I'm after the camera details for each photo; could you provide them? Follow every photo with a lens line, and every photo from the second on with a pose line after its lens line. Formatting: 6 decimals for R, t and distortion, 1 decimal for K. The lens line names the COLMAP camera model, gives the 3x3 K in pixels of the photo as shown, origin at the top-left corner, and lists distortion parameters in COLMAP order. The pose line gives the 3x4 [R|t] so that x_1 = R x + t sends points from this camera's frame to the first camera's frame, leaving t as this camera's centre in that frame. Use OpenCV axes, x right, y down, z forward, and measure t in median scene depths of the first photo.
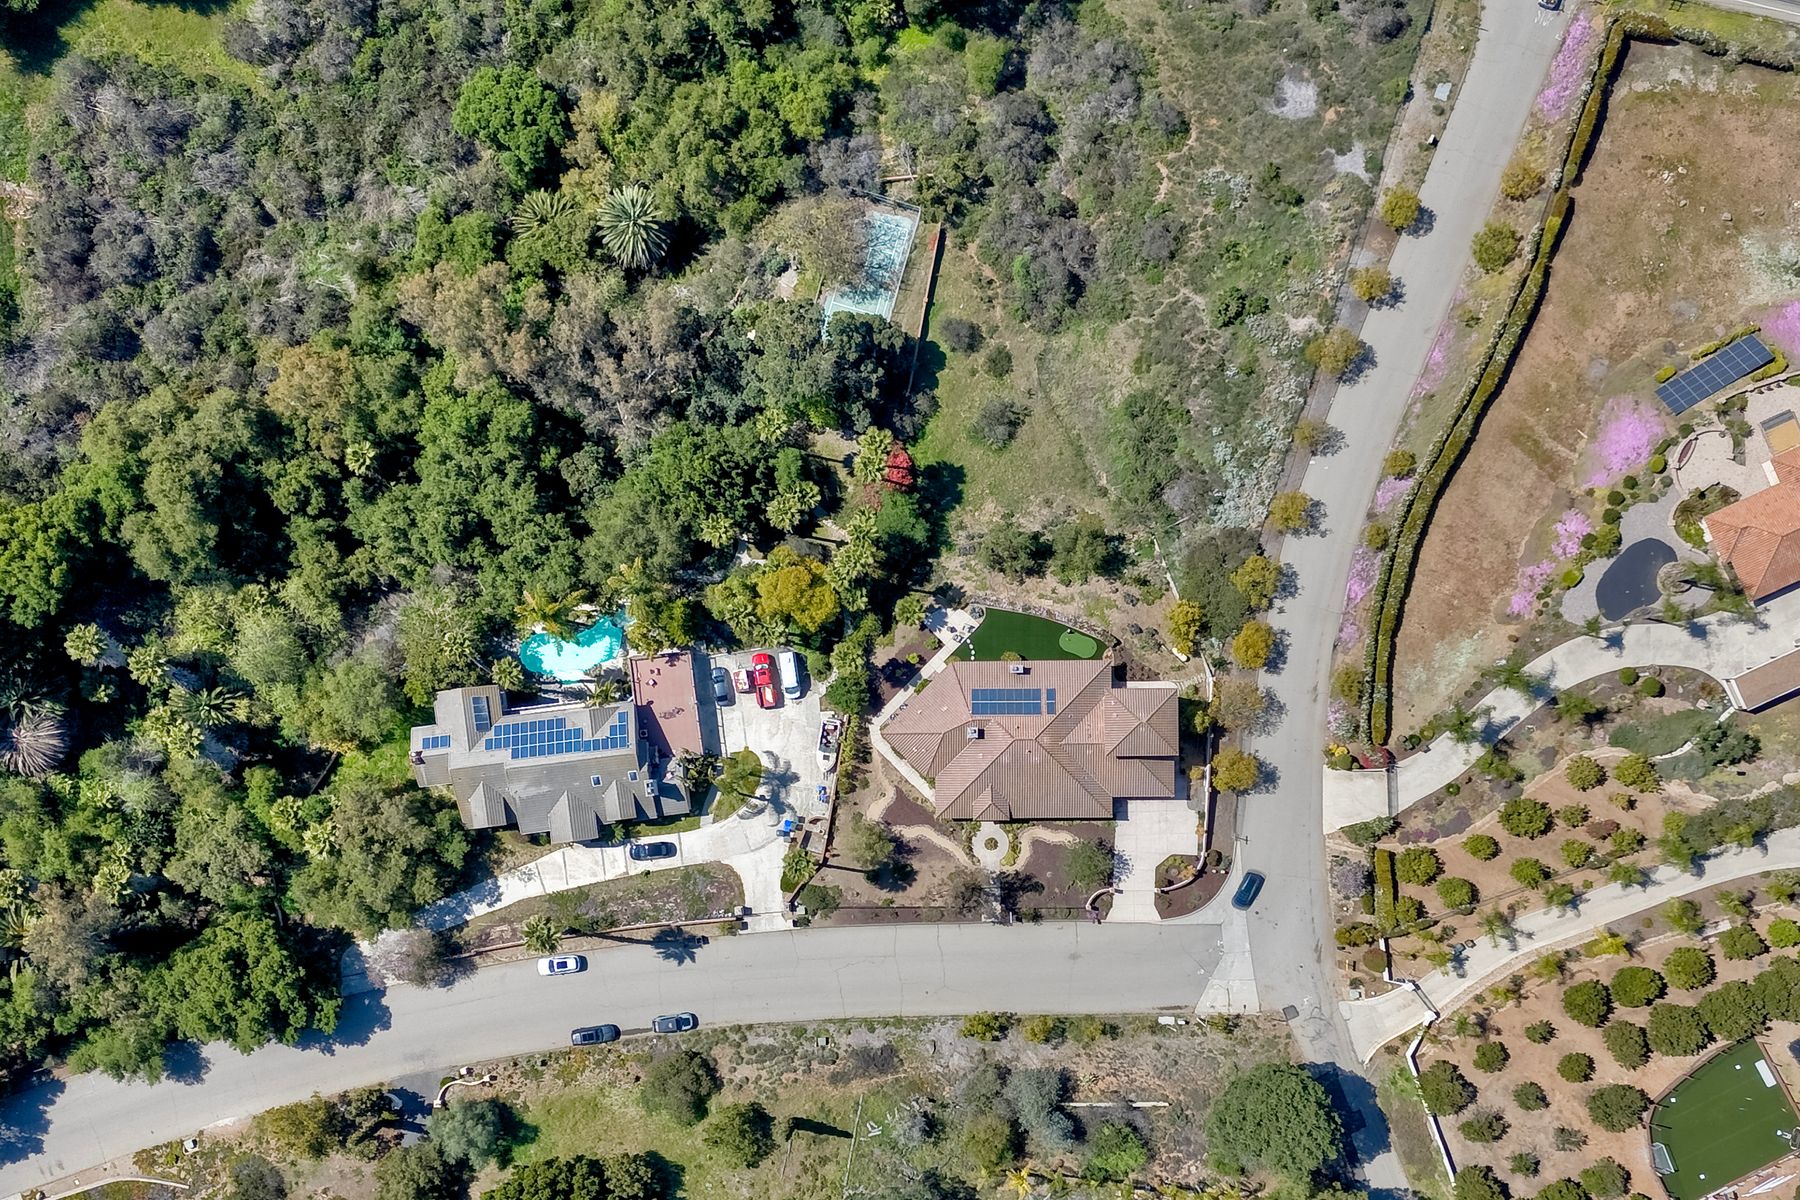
lens RADIAL K [[1709.3, 0, 1007.6], [0, 1709.3, 645.8], [0, 0, 1]] dist [0.008181, -0.010646]
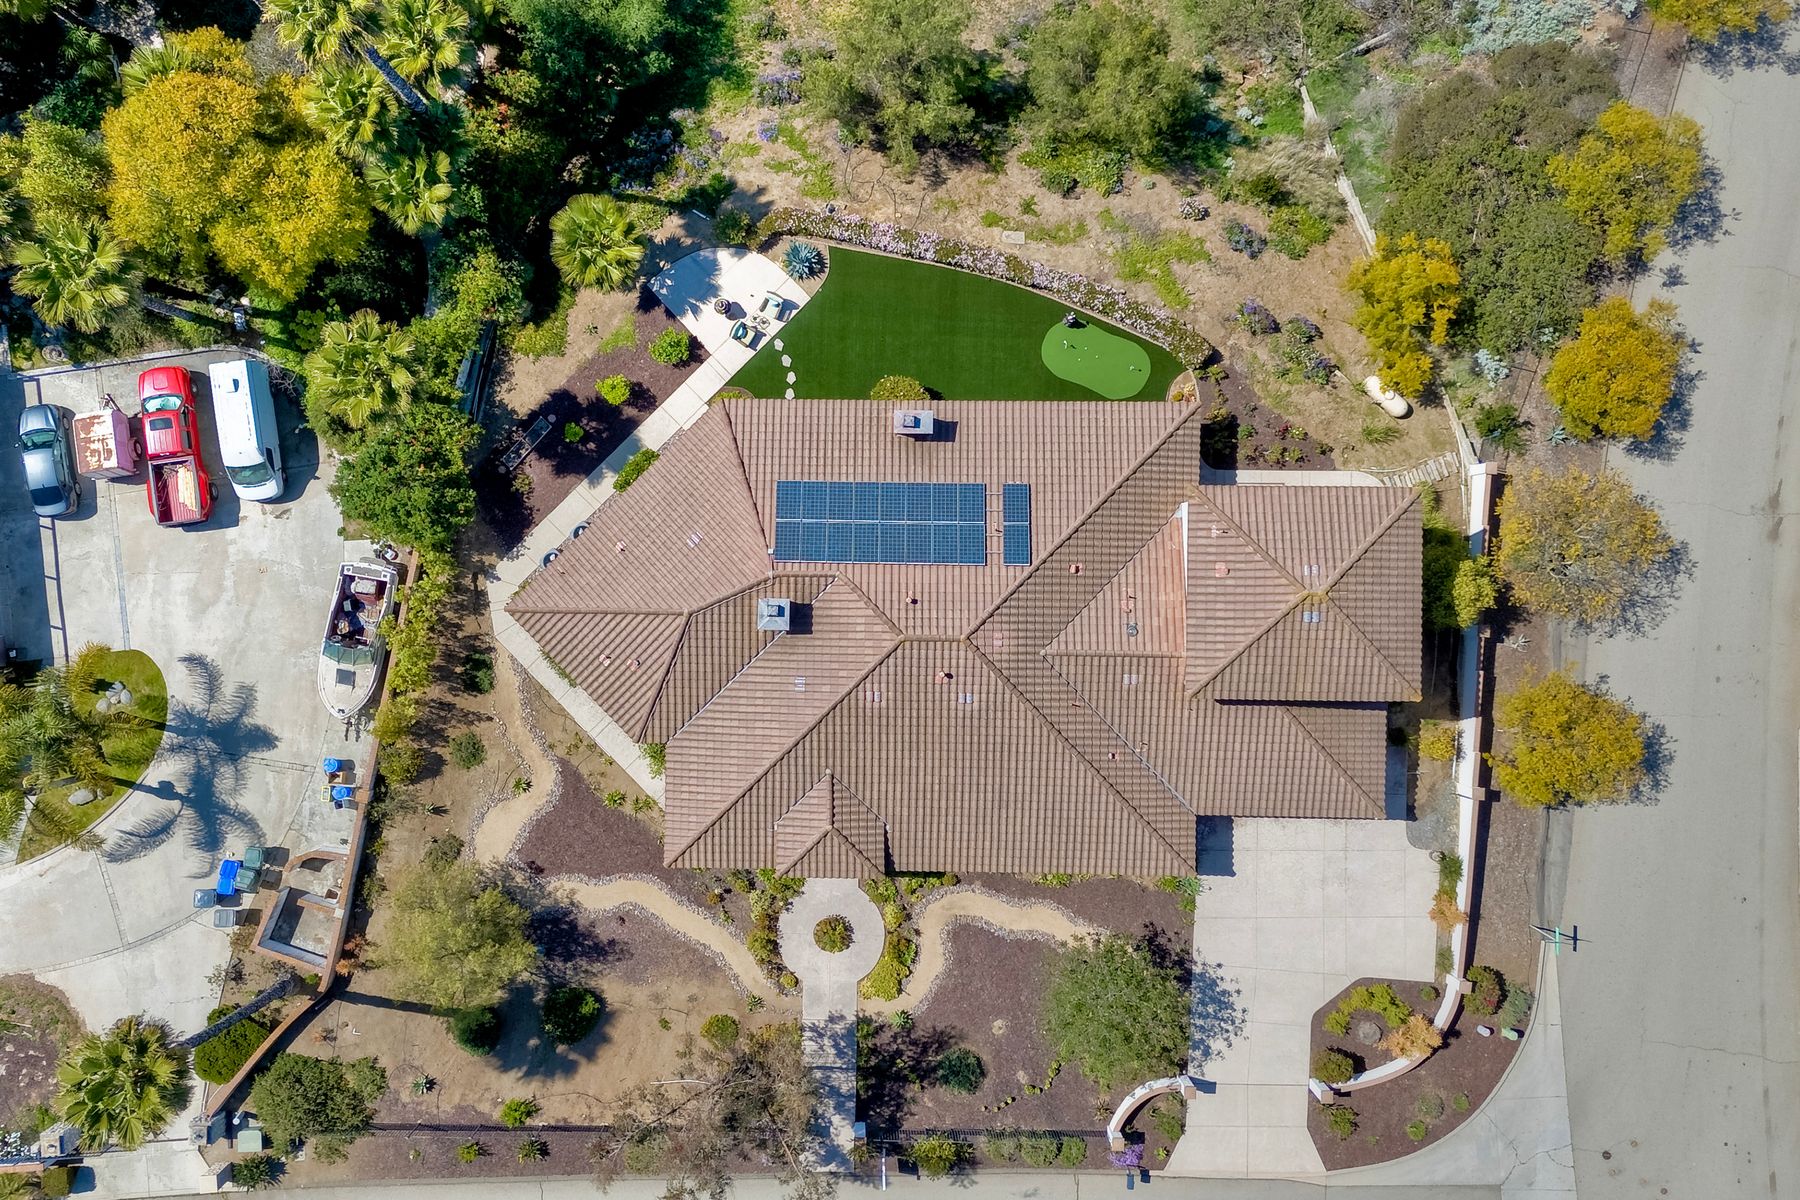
lens RADIAL K [[1709.3, 0, 1007.6], [0, 1709.3, 645.8], [0, 0, 1]] dist [0.008181, -0.010646]
pose [[0.999006, 0.016915, 0.041238, 0.010220], [-0.020798, 0.995201, 0.095620, 0.024114], [-0.039423, -0.096383, 0.994563, 0.656227]]
